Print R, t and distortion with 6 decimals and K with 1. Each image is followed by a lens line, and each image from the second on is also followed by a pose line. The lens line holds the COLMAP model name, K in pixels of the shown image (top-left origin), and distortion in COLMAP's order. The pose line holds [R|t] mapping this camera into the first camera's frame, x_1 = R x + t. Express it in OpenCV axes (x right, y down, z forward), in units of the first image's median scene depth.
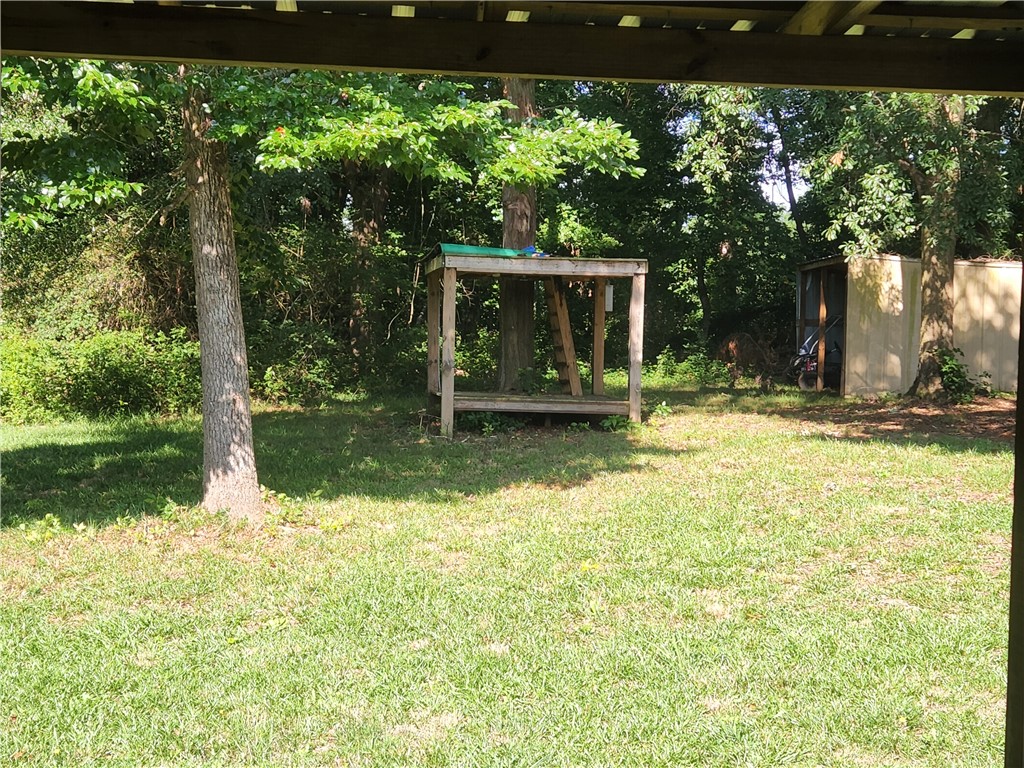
lens RADIAL K [[1464.7, 0, 512.0], [0, 1464.7, 384.0], [0, 0, 1]] dist [-0.003329, -0.008351]
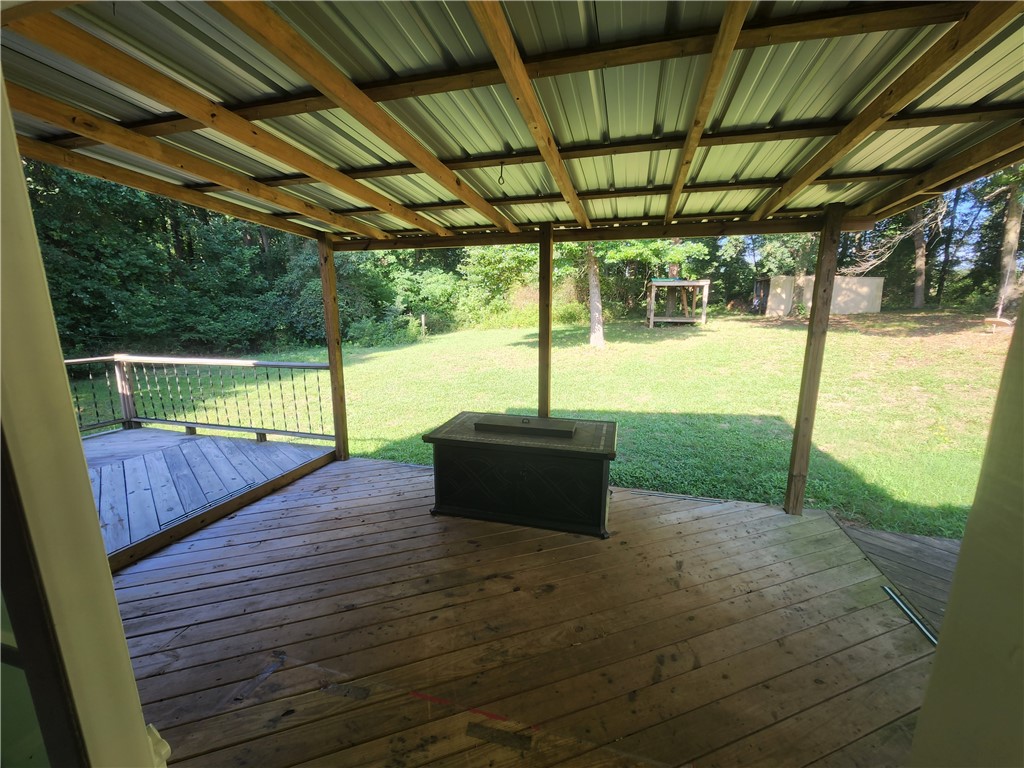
lens RADIAL K [[413.9, 0, 512.0], [0, 413.9, 384.0], [0, 0, 1]] dist [-0.000242, 0.000111]
pose [[0.935041, 0.042142, -0.352027, 0.004500], [0.014834, 0.987391, 0.157604, 0.003014], [0.354230, -0.152588, 0.922625, -0.208295]]
